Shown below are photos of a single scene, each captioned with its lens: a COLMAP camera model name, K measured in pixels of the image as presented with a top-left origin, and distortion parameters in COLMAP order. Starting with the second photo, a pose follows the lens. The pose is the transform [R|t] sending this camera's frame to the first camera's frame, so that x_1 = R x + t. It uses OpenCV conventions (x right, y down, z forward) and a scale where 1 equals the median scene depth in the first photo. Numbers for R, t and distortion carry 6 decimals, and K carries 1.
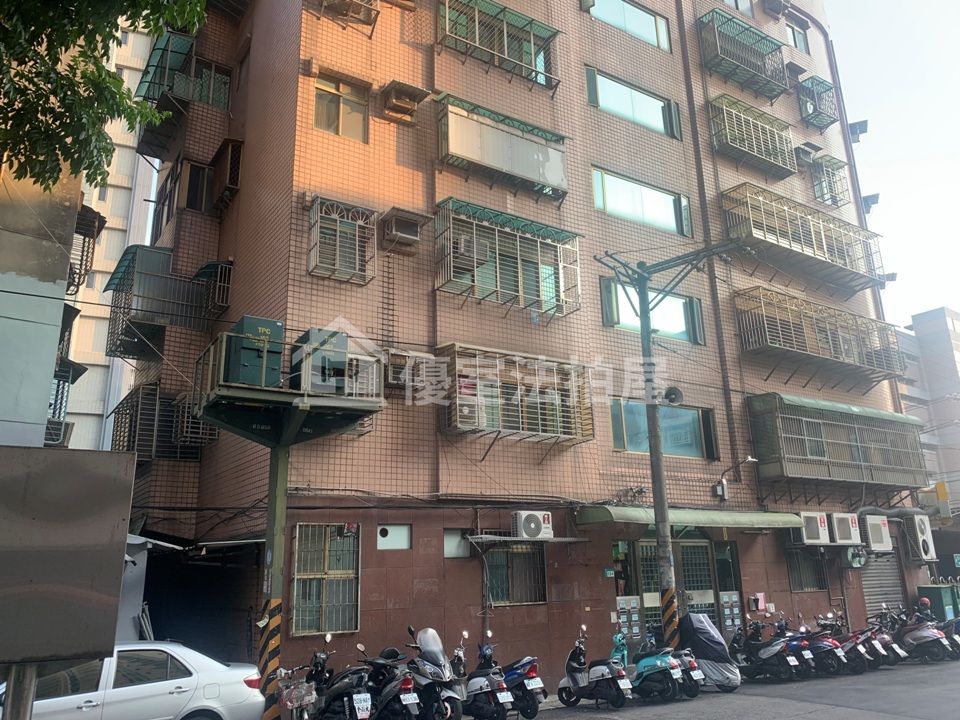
lens RADIAL K [[704.9, 0, 480.0], [0, 704.9, 360.0], [0, 0, 1]] dist [0.198814, -0.544315]
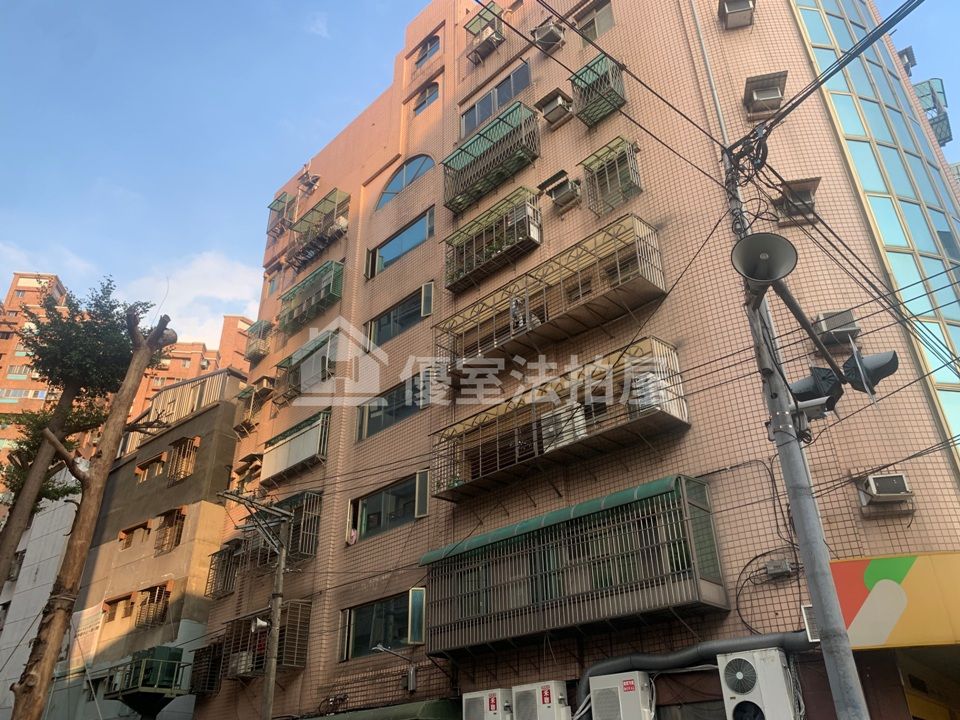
lens RADIAL K [[736.2, 0, 491.0], [0, 736.2, 370.8], [0, 0, 1]] dist [0.062212, -0.104580]
pose [[0.244643, -0.465724, -0.850441, 1.615910], [0.291840, 0.871789, -0.393462, 0.285654], [0.924651, -0.151935, 0.349194, 0.977909]]
